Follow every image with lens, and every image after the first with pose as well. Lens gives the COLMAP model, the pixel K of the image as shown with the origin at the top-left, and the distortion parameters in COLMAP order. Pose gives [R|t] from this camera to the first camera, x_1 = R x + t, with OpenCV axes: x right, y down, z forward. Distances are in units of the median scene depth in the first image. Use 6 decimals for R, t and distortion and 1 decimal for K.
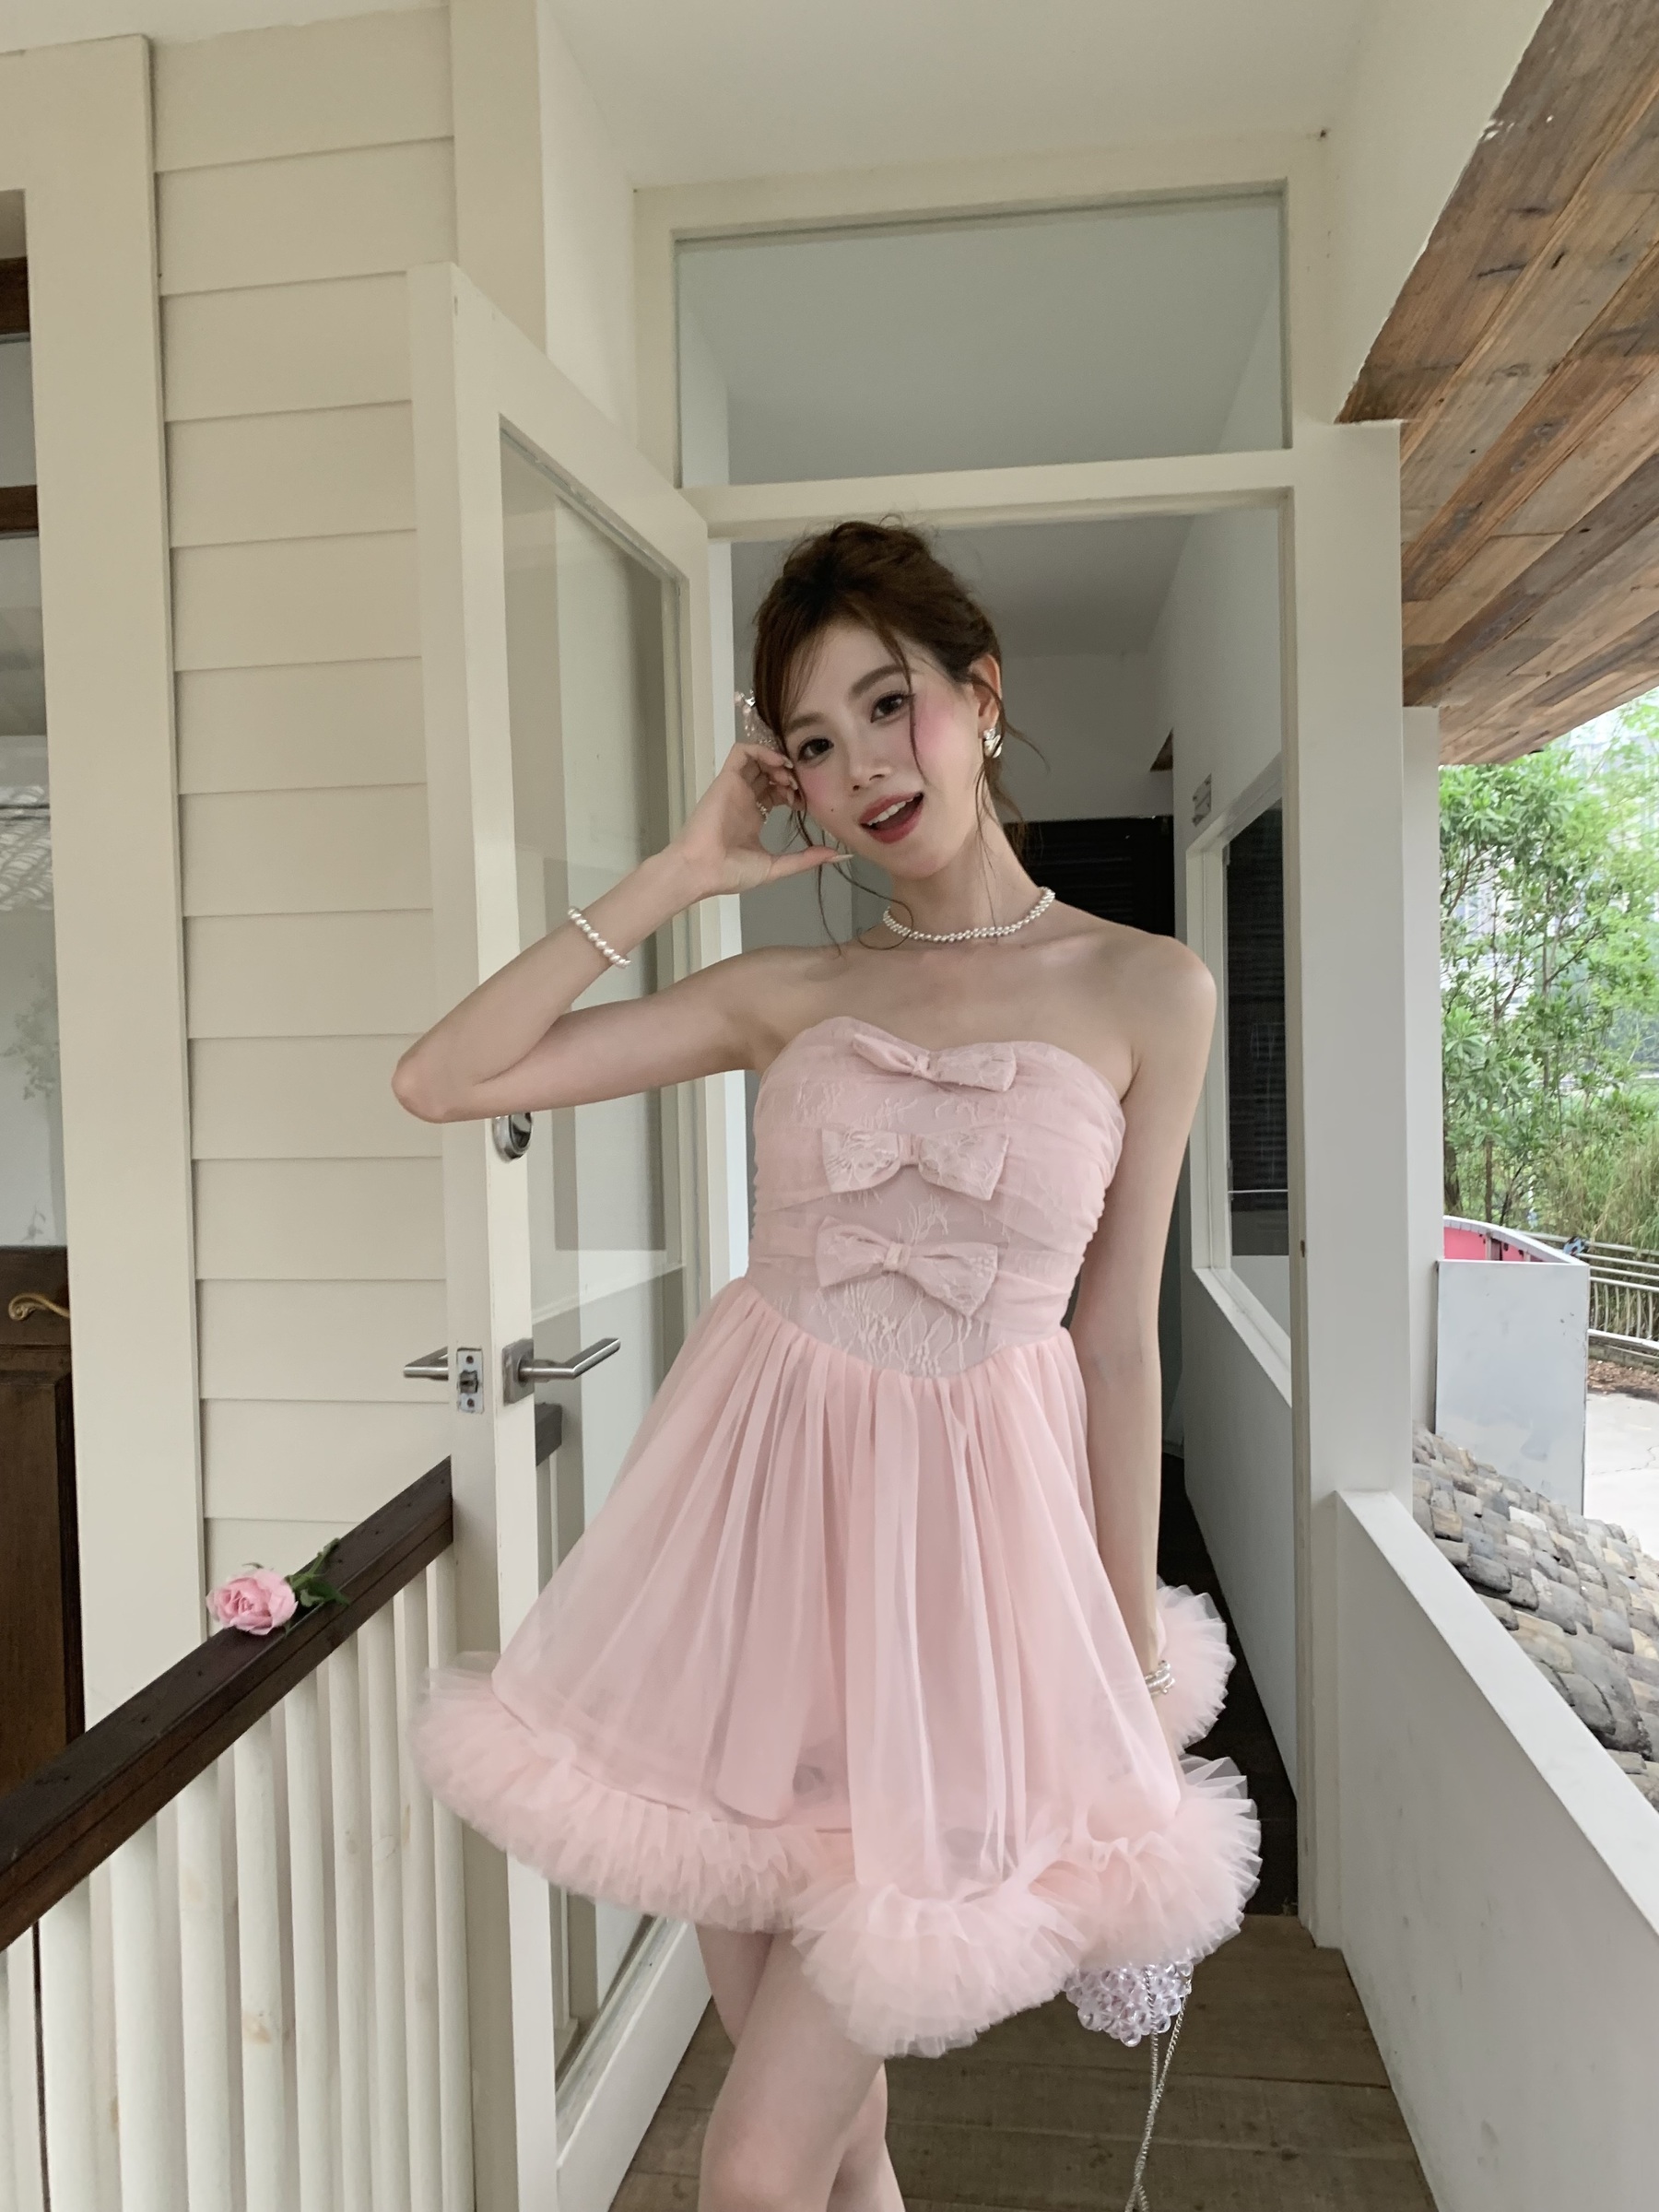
lens RADIAL K [[1671.1, 0, 809.5], [0, 1671.1, 1082.1], [0, 0, 1]] dist [0.009577, 0.004518]
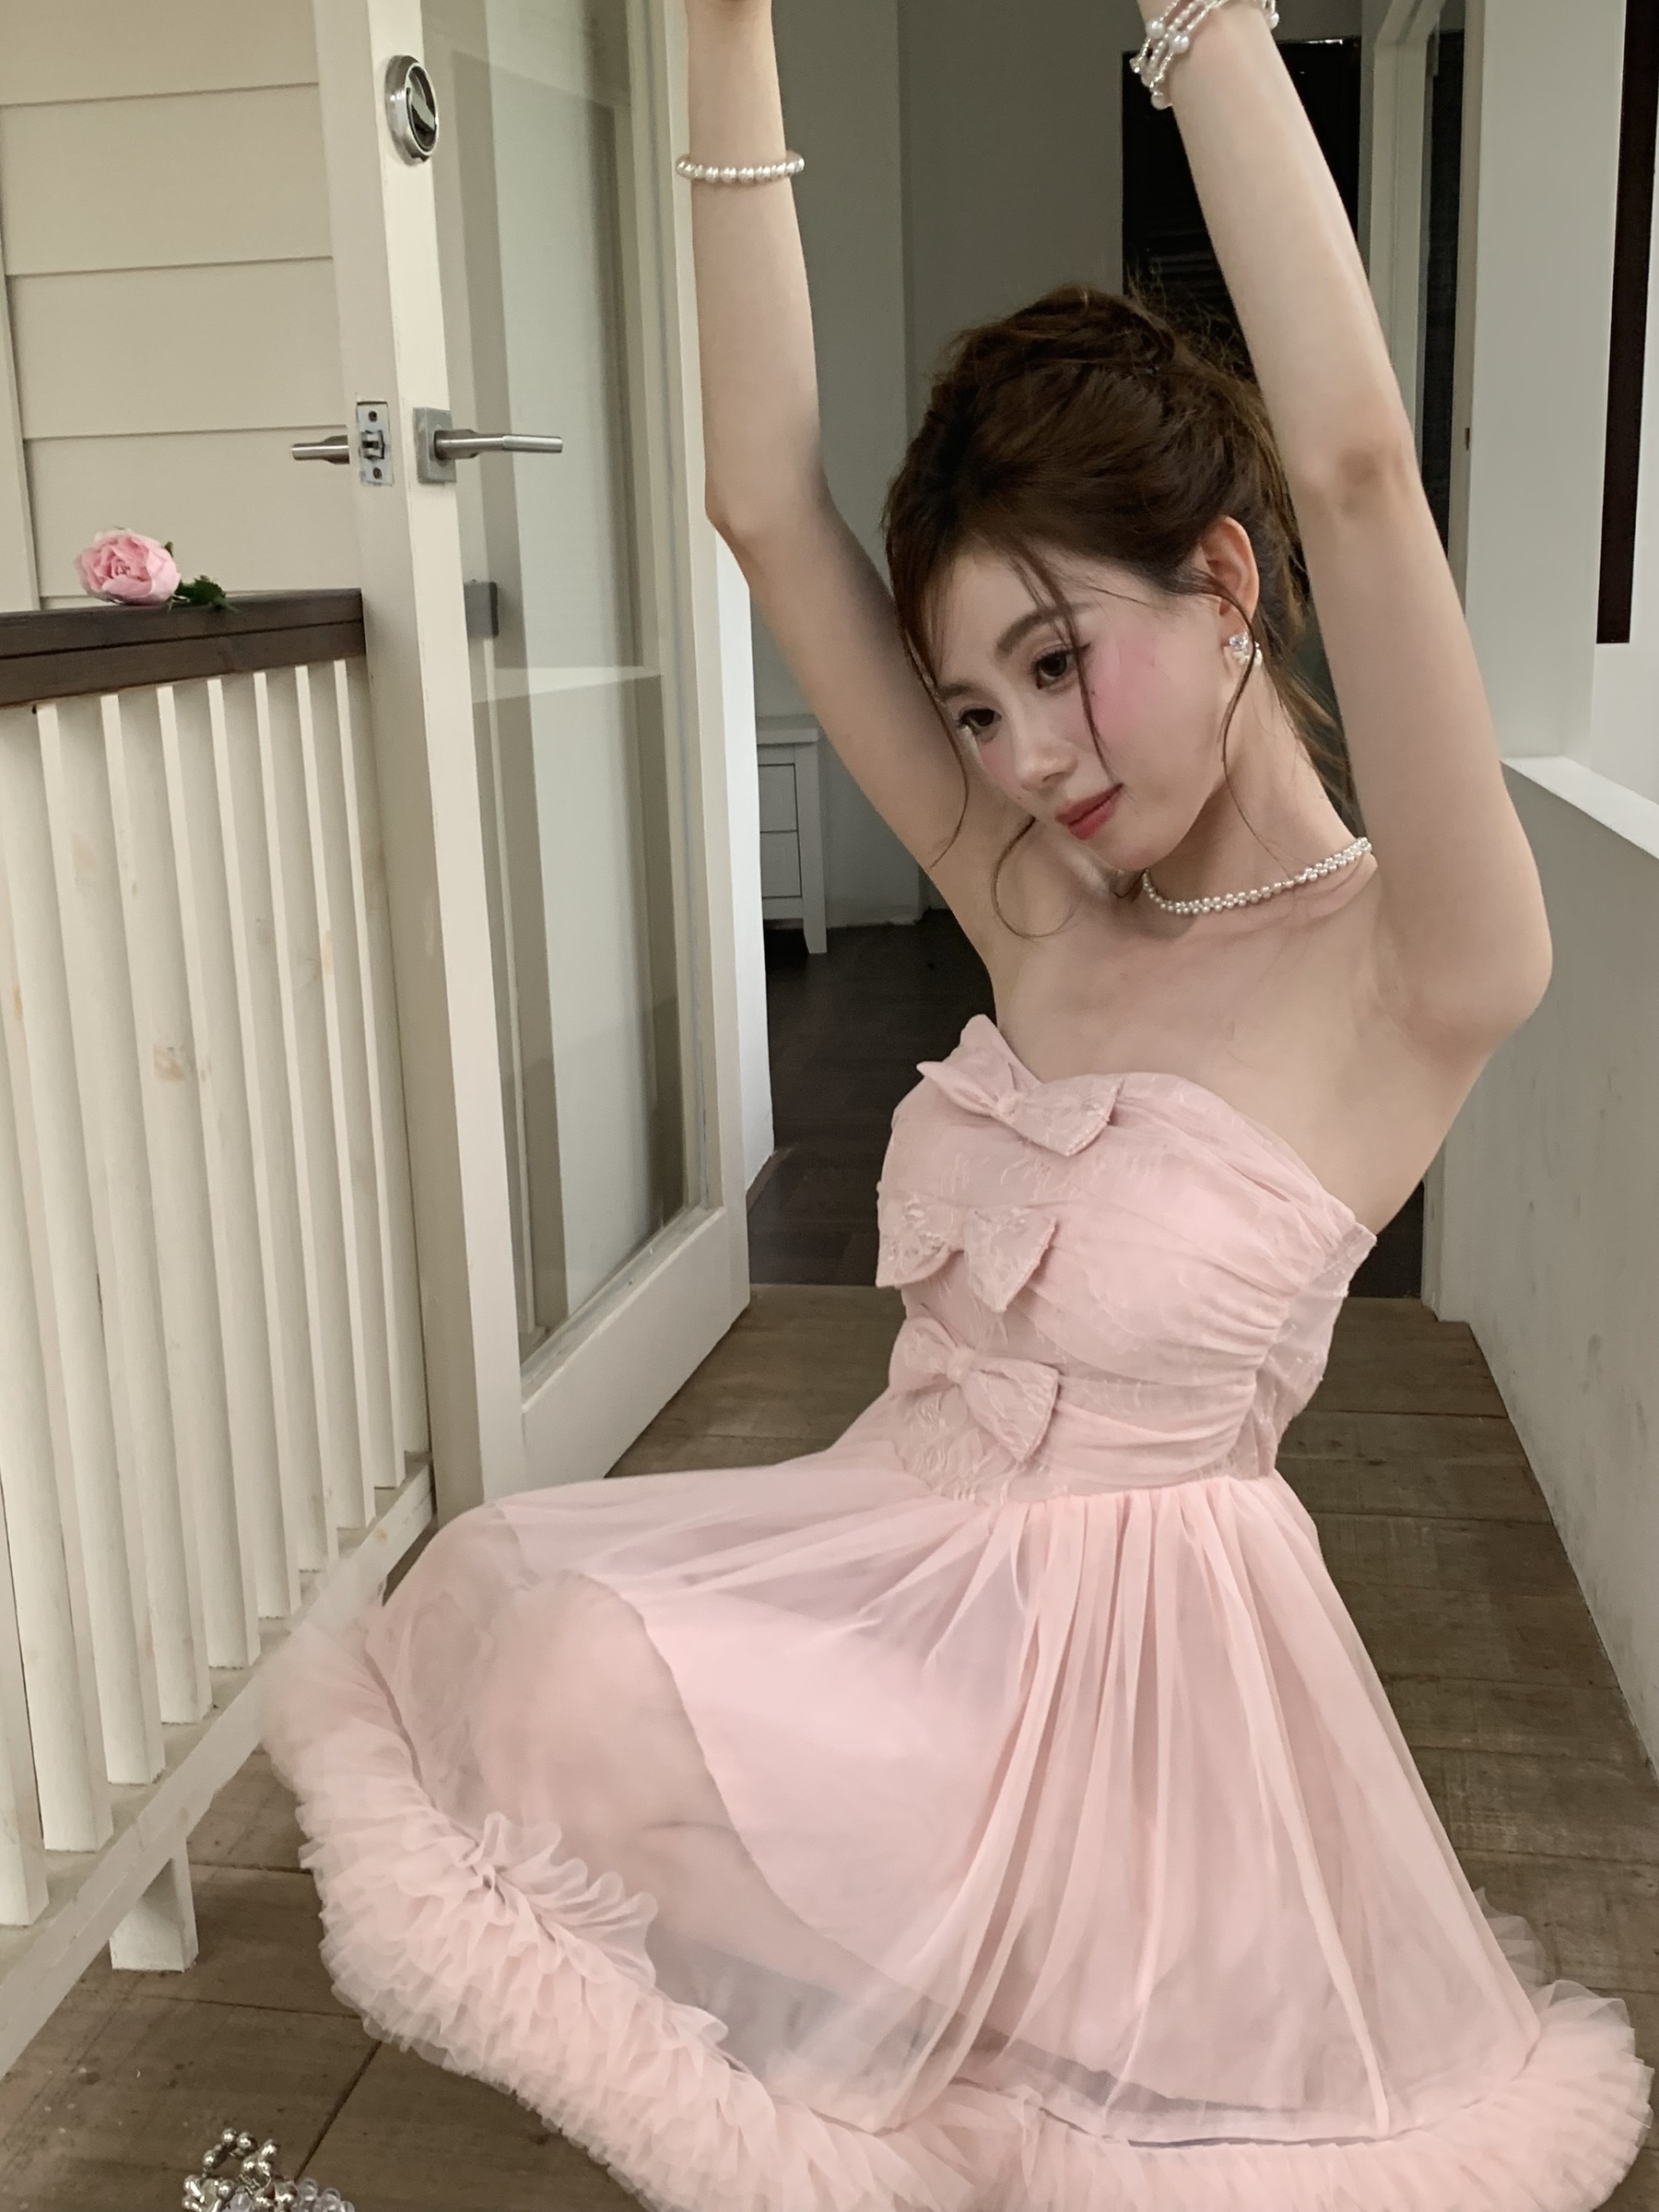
lens RADIAL K [[2339.0, 0, 814.5], [0, 2339.0, 1129.5], [0, 0, 1]] dist [0.028876, -0.038221]
pose [[0.999717, -0.004661, -0.023315, 0.022596], [0.009397, 0.978220, 0.207357, 0.182948], [0.021840, -0.207518, 0.977987, -0.113810]]
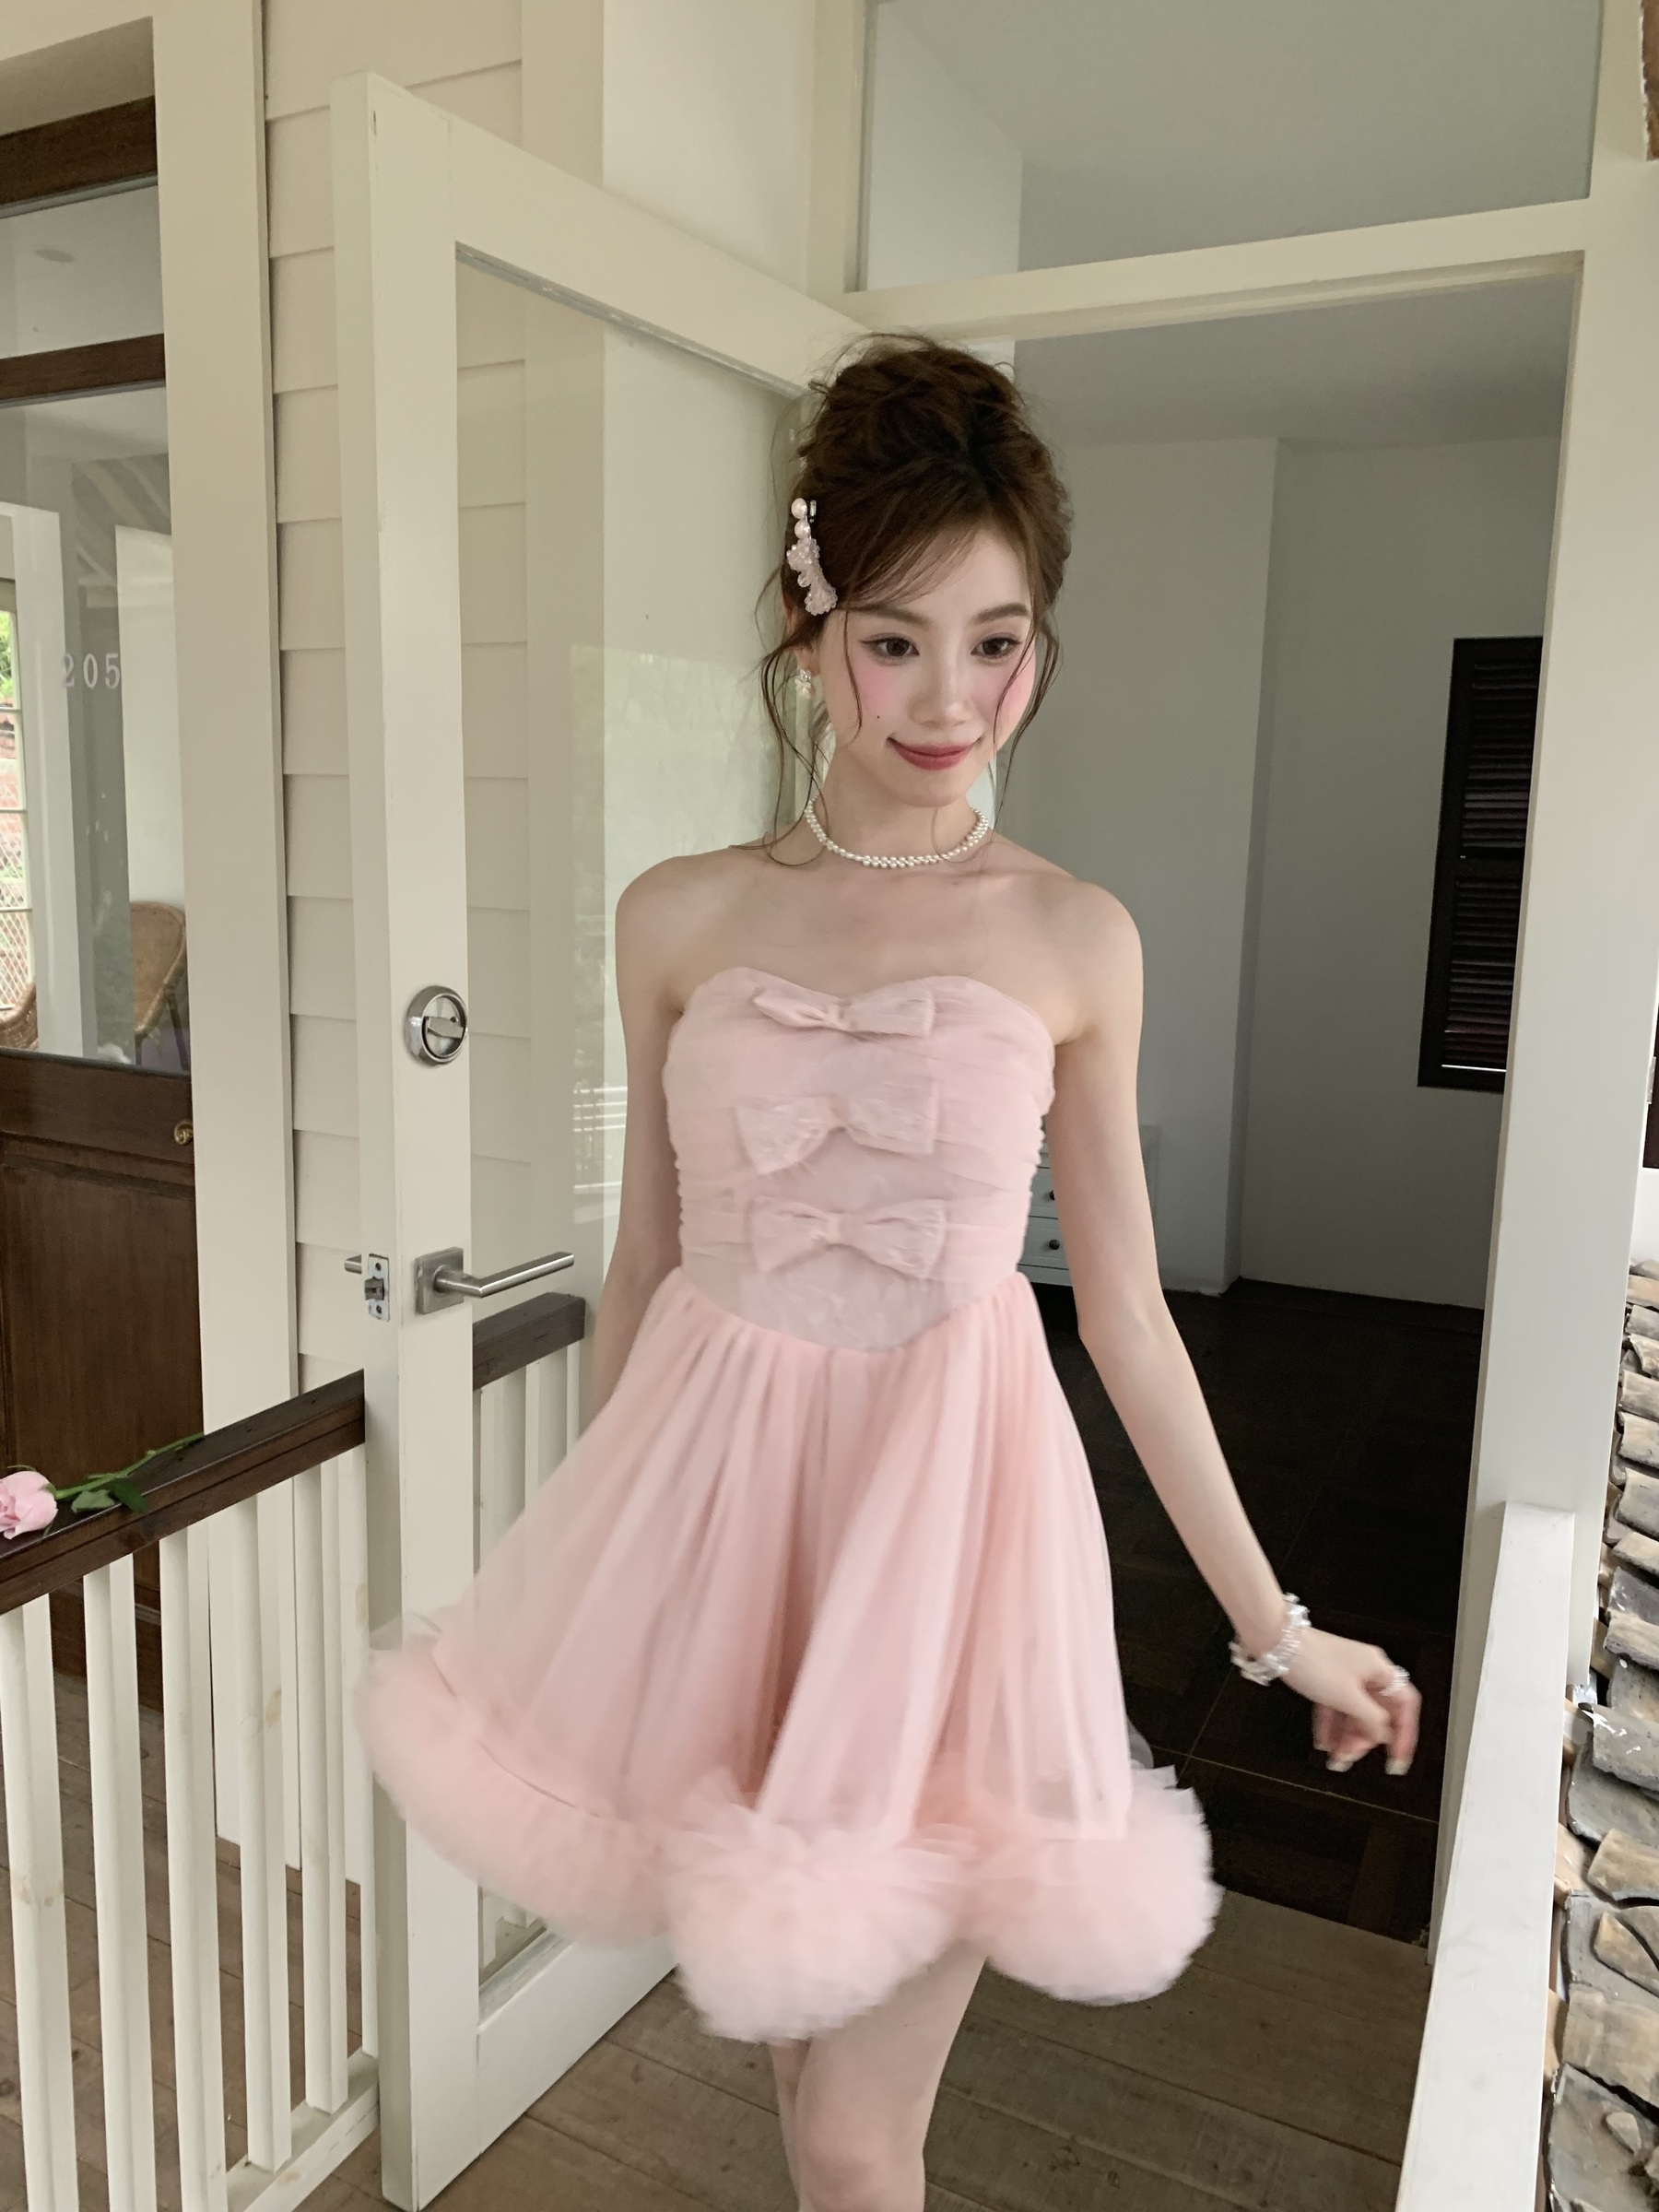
lens RADIAL K [[1666.2, 0, 819.4], [0, 1666.2, 1080.1], [0, 0, 1]] dist [0.016227, -0.009972]
pose [[0.946000, 0.094830, -0.309987, 0.226950], [-0.056151, 0.989736, 0.131417, -0.057833], [0.319268, -0.106914, 0.941614, 0.118036]]
